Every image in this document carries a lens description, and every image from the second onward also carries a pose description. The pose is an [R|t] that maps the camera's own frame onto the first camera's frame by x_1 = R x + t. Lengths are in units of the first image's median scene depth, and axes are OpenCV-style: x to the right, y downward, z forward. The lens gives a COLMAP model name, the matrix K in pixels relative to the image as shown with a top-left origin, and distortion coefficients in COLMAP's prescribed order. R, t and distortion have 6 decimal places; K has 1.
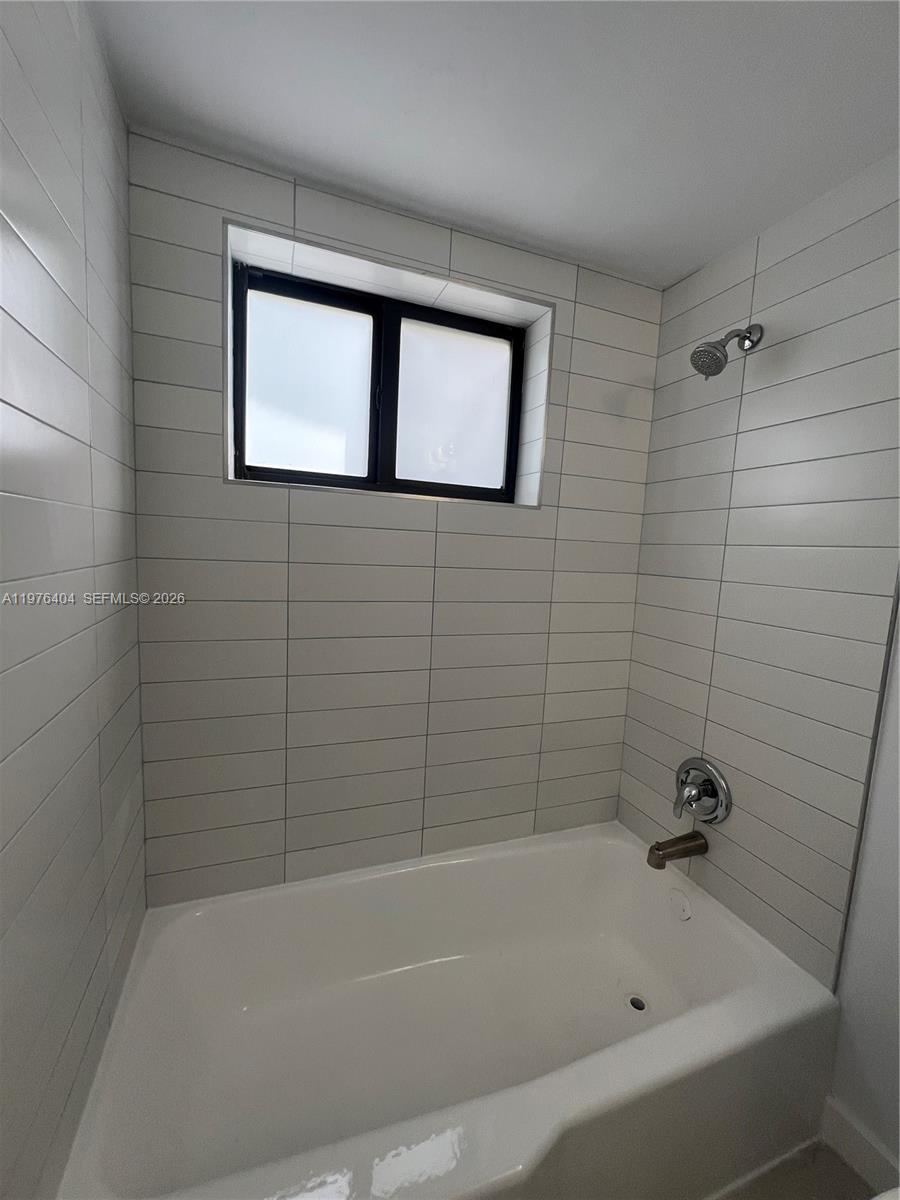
lens RADIAL K [[491.6, 0, 450.0], [0, 491.6, 600.0], [0, 0, 1]] dist [-0.001233, -0.000173]
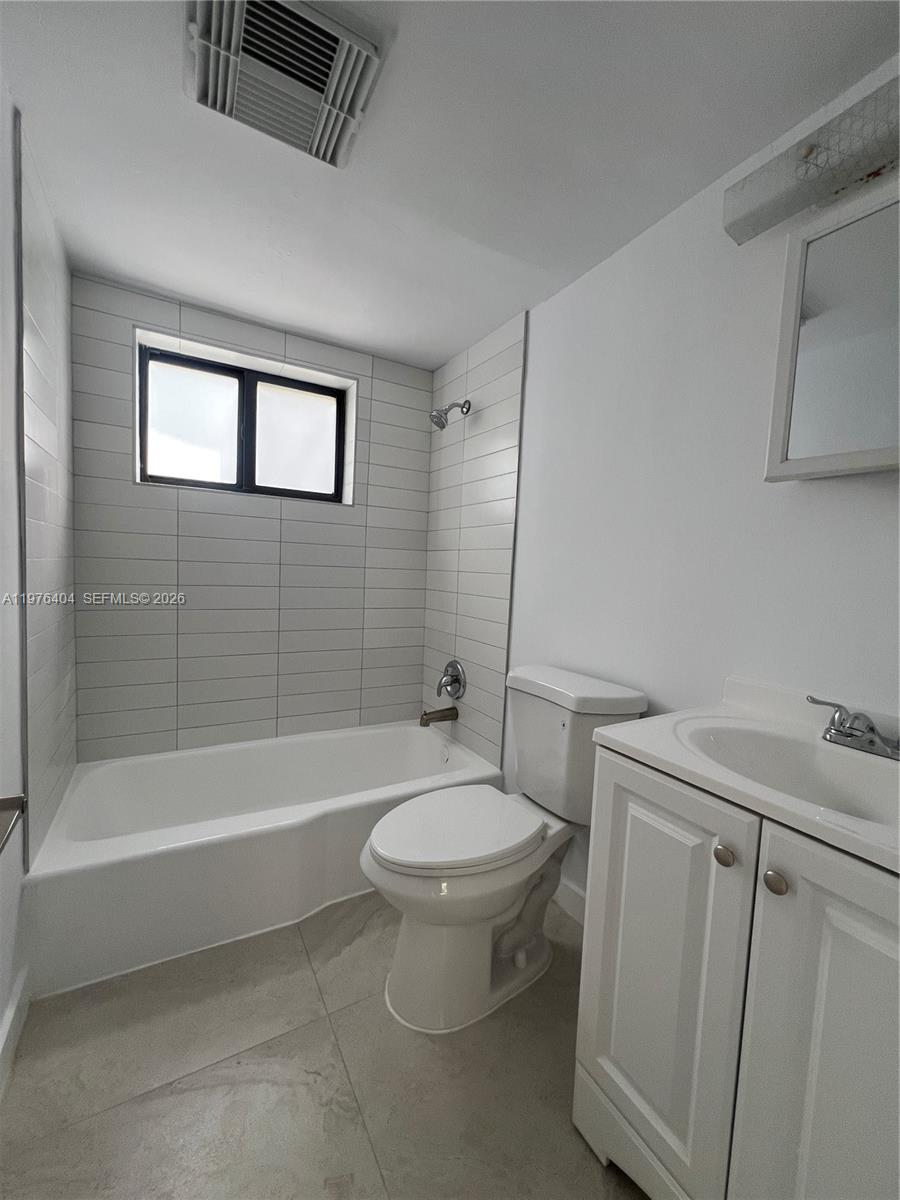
lens RADIAL K [[491.6, 0, 450.0], [0, 491.6, 600.0], [0, 0, 1]] dist [-0.001233, -0.000173]
pose [[0.987597, -0.016639, 0.156124, 0.256551], [0.022234, 0.999169, -0.034160, 0.183415], [-0.155426, 0.037208, 0.987147, -0.616093]]
